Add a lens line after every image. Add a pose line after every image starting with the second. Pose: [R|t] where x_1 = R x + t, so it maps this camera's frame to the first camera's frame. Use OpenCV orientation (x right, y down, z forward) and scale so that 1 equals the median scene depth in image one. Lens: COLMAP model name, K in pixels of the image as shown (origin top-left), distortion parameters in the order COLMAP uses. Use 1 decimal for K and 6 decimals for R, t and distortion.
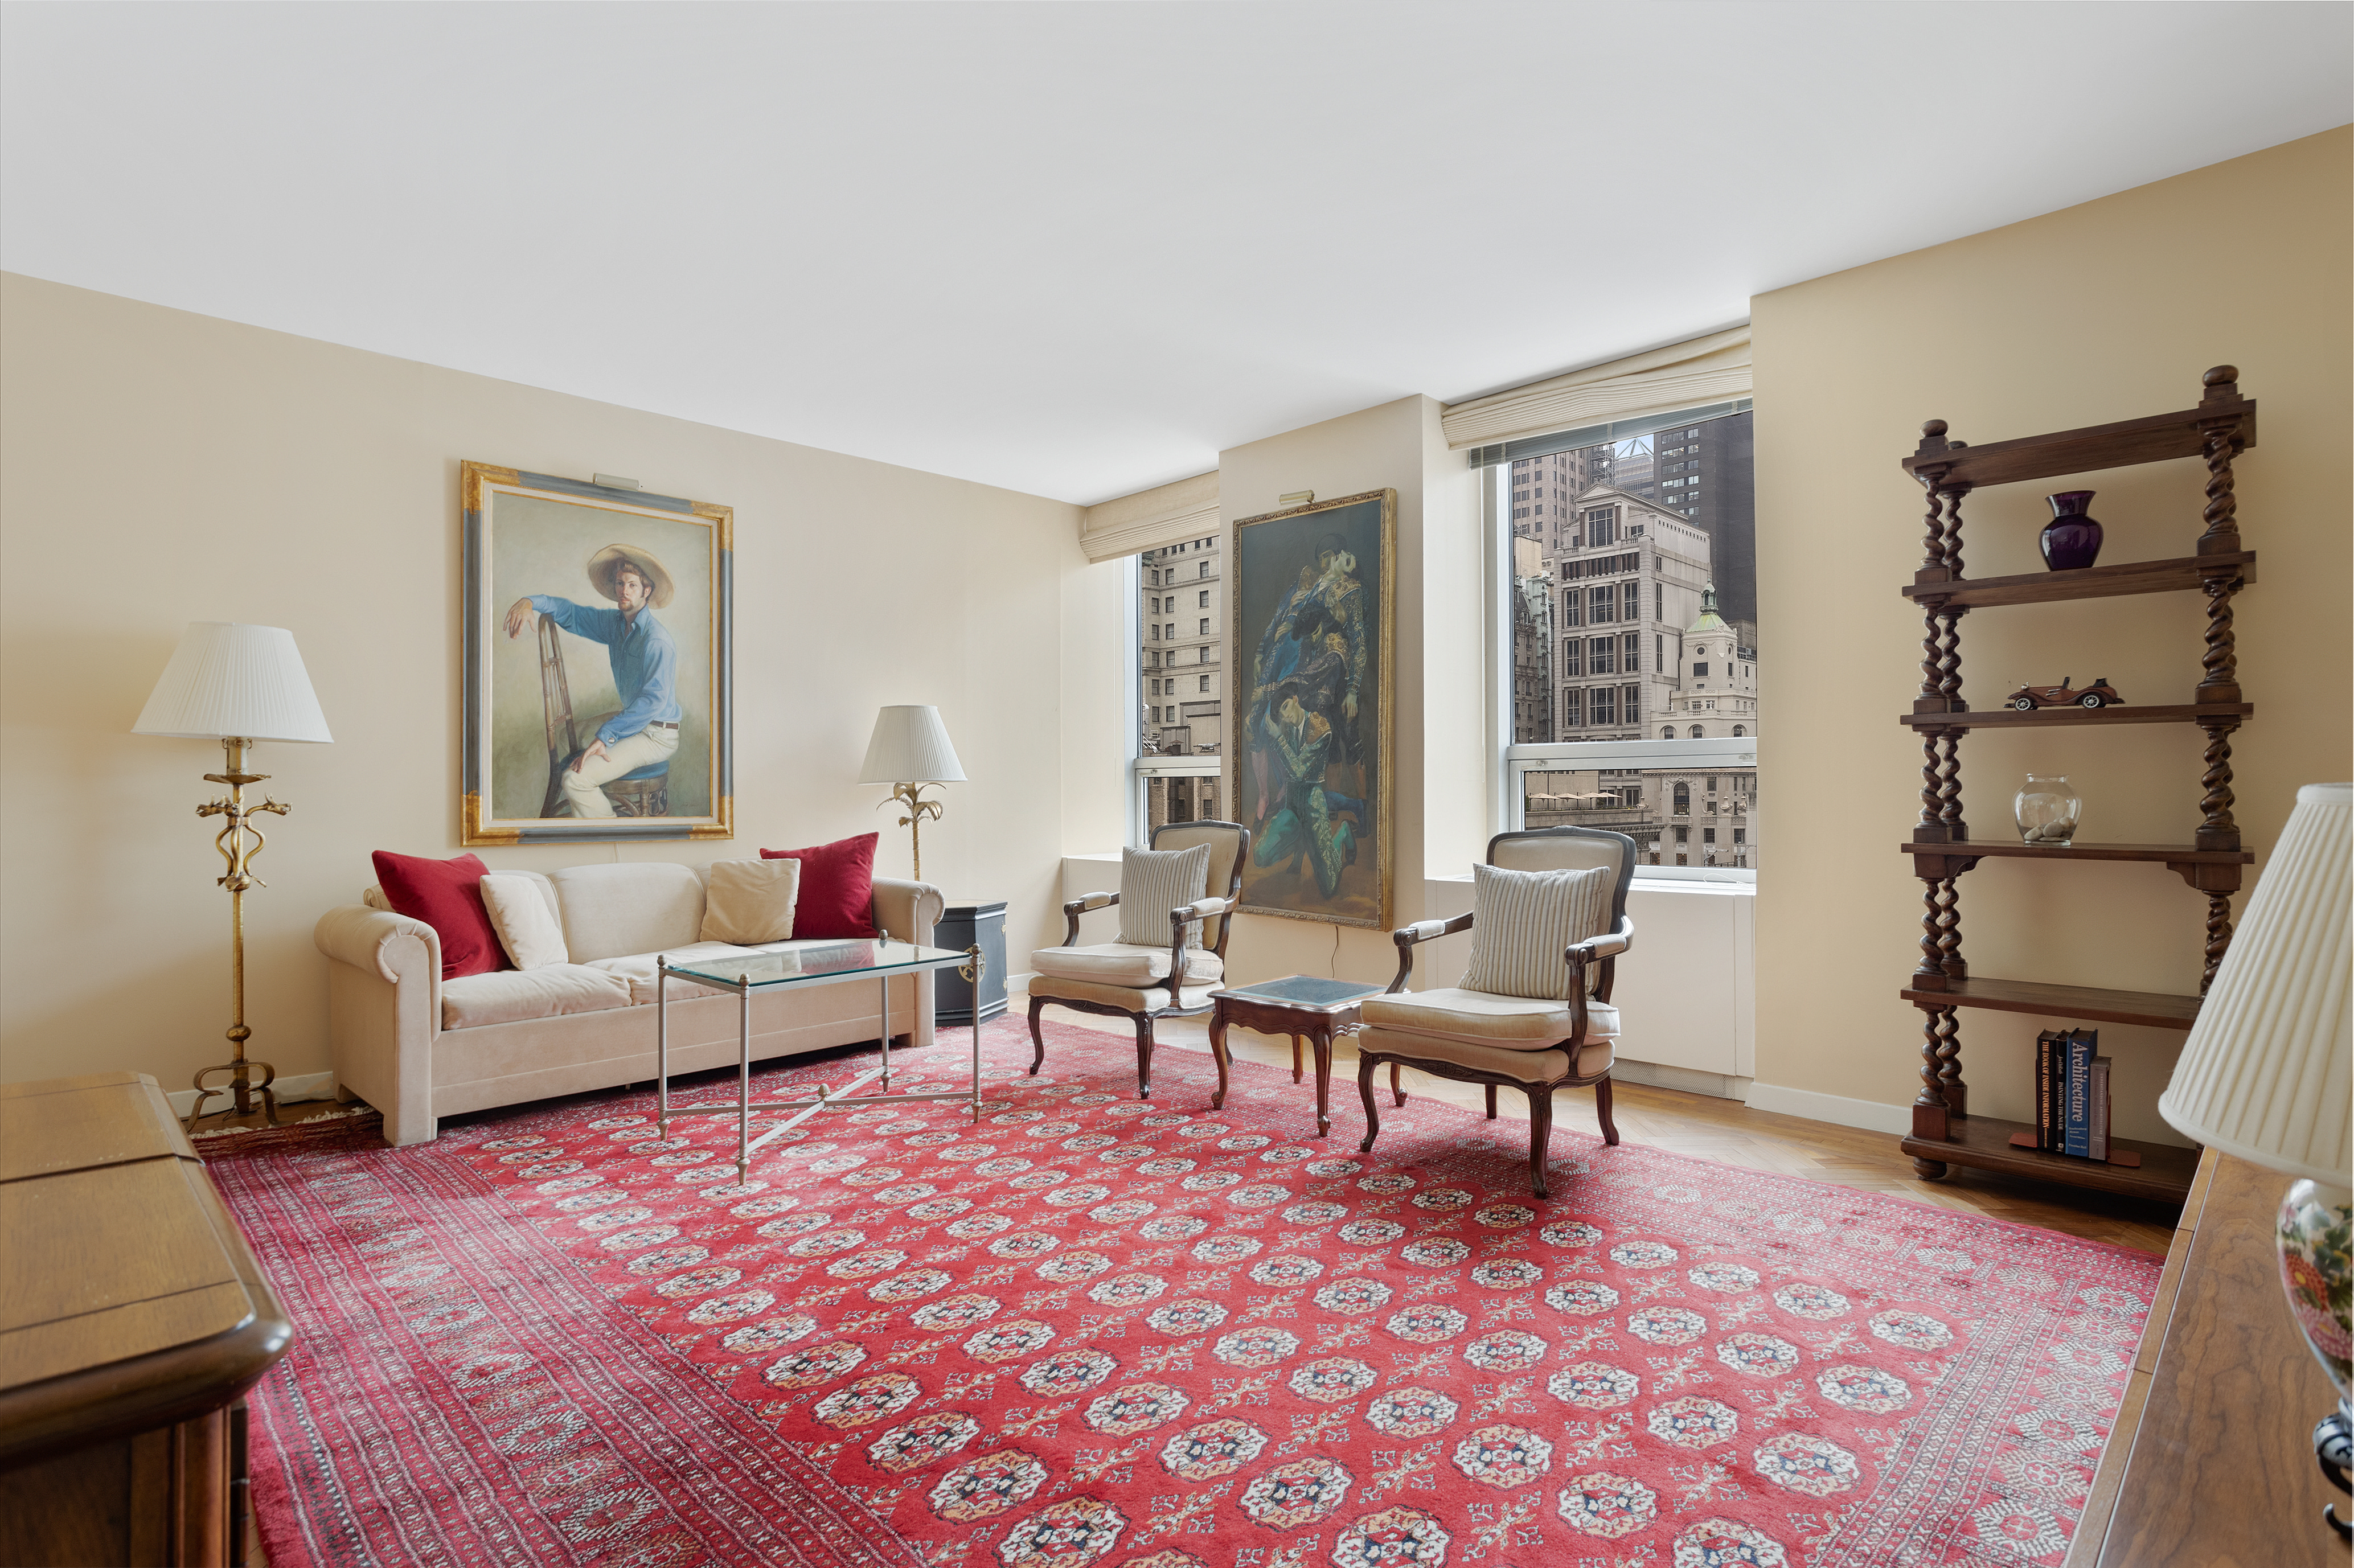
lens RADIAL K [[1203.5, 0, 1177.0], [0, 1203.5, 784.0], [0, 0, 1]] dist [-0.017591, 0.000974]
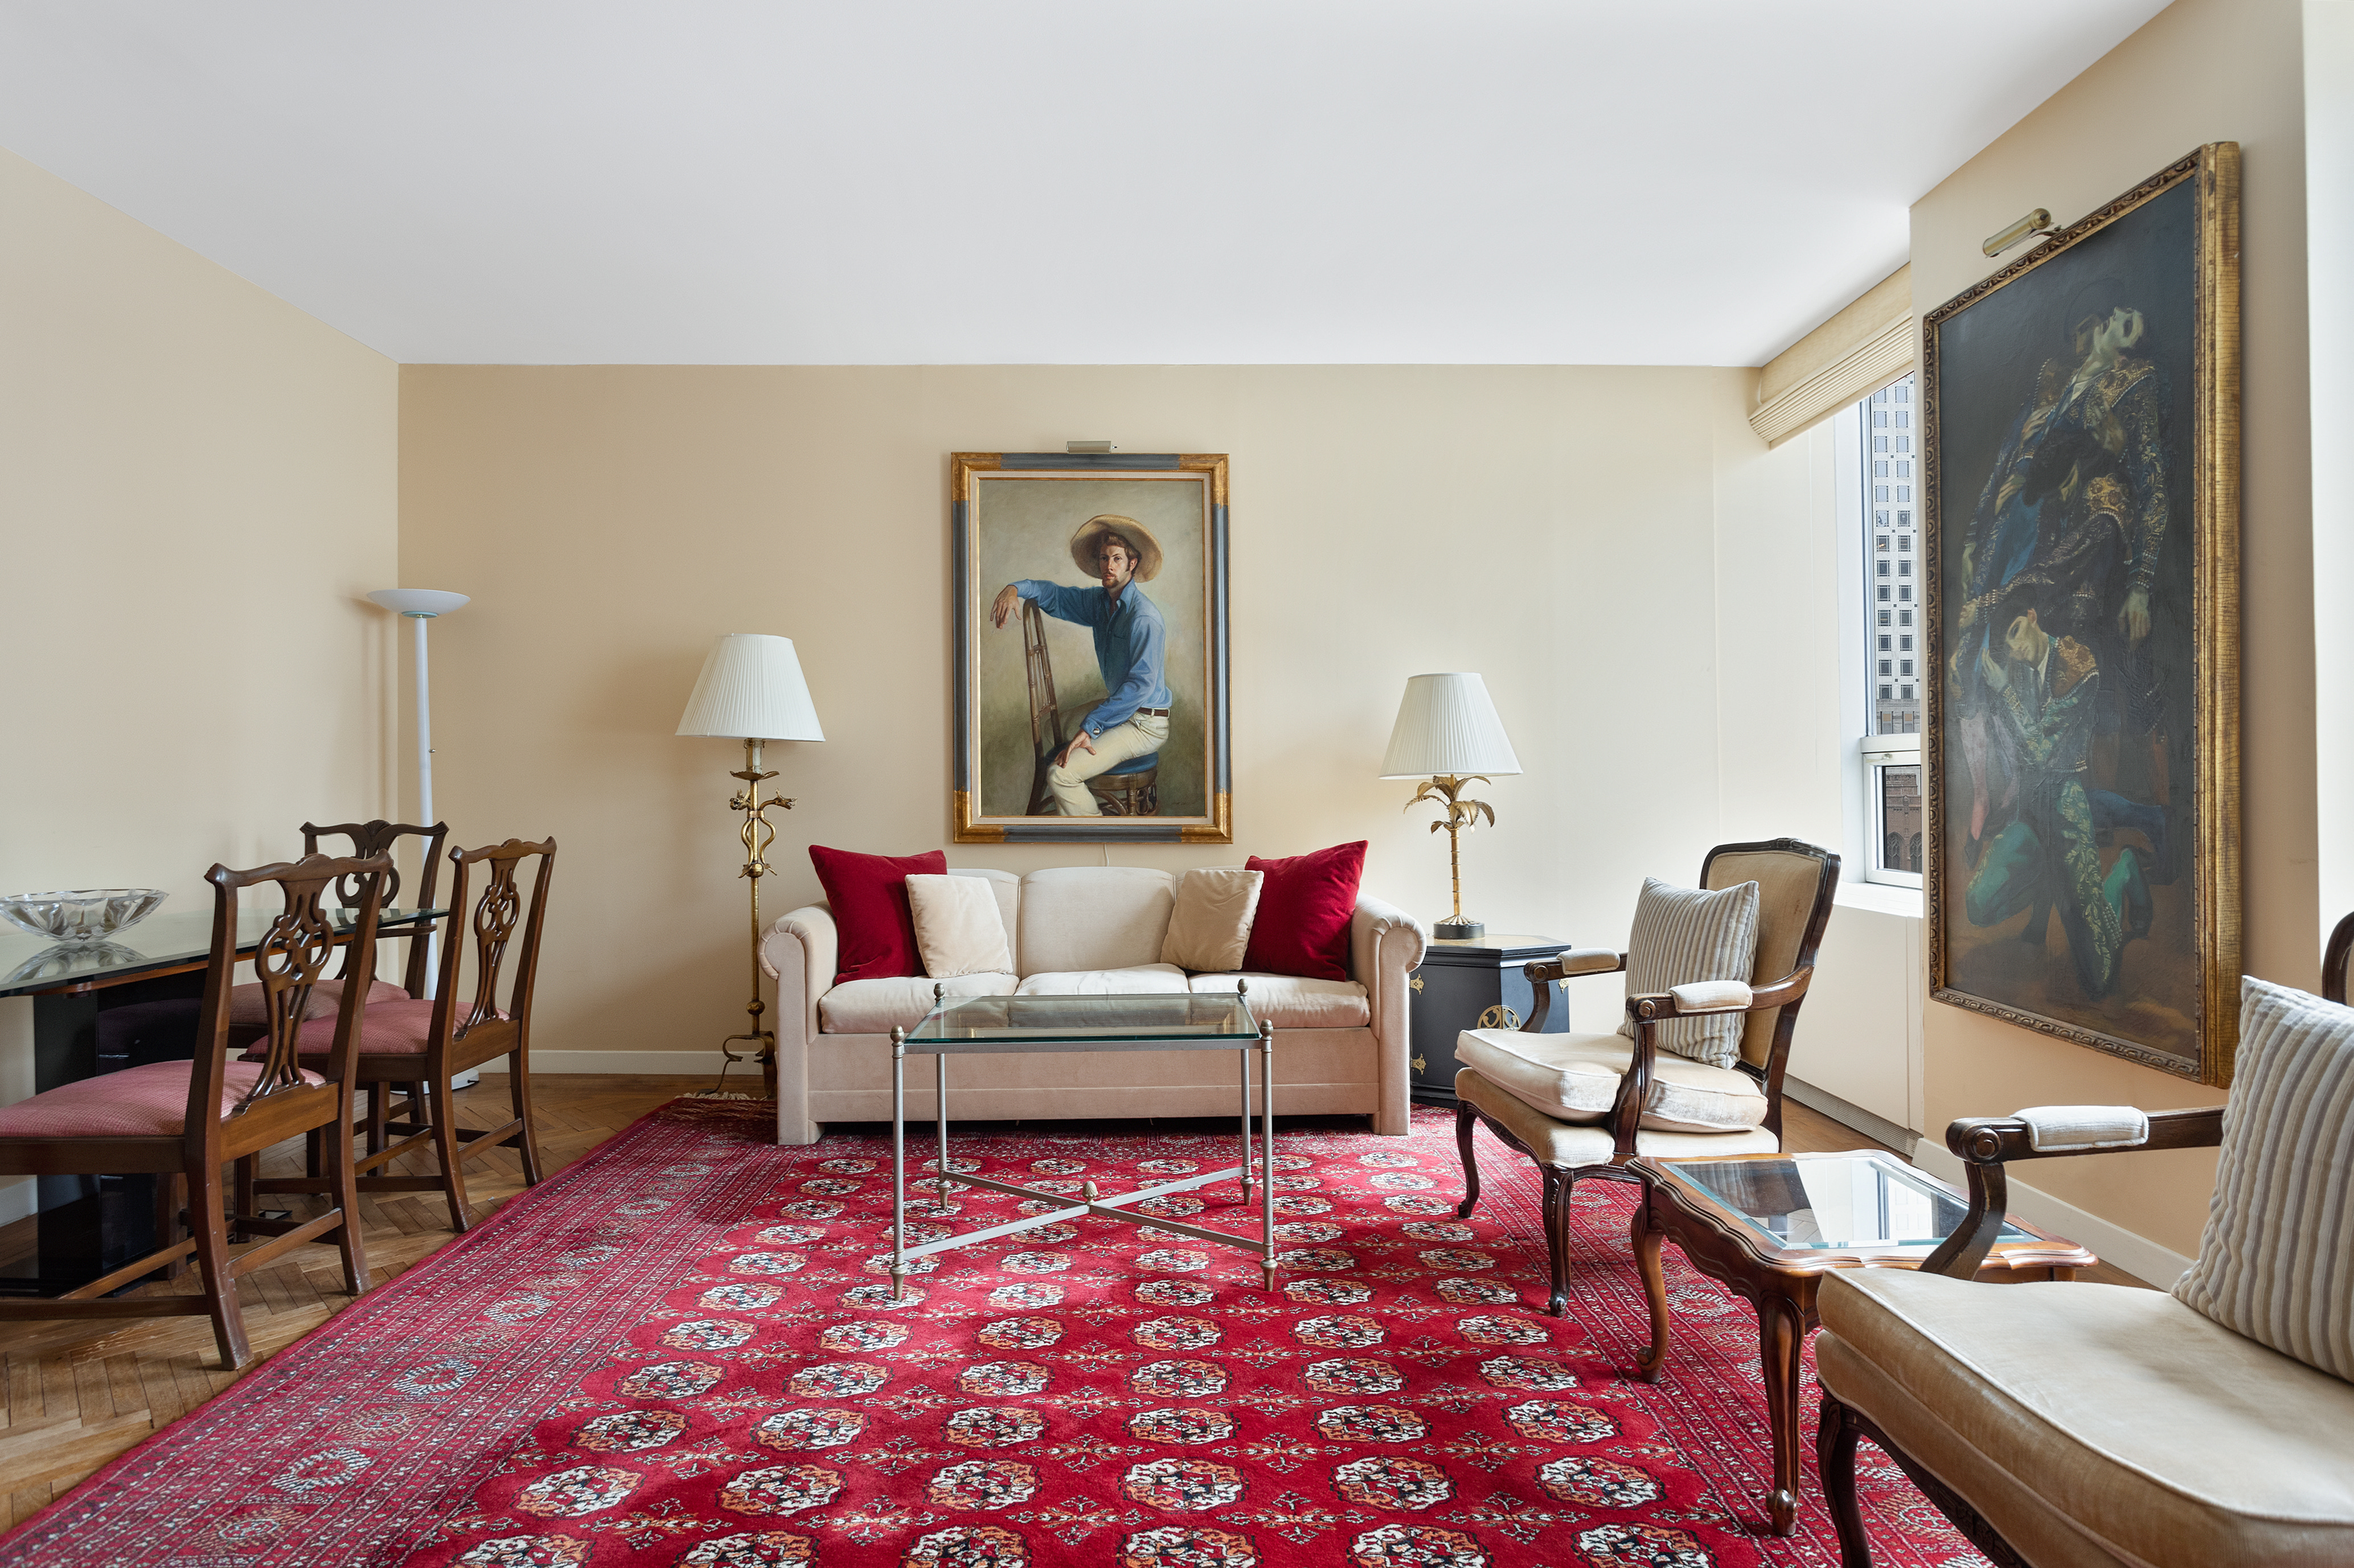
lens RADIAL K [[1203.5, 0, 1177.0], [0, 1203.5, 784.0], [0, 0, 1]] dist [-0.017591, 0.000974]
pose [[0.714429, -0.000194, -0.699707, 0.214446], [0.003662, 0.999987, 0.003461, 0.000725], [0.699698, -0.005035, 0.714421, 0.391337]]
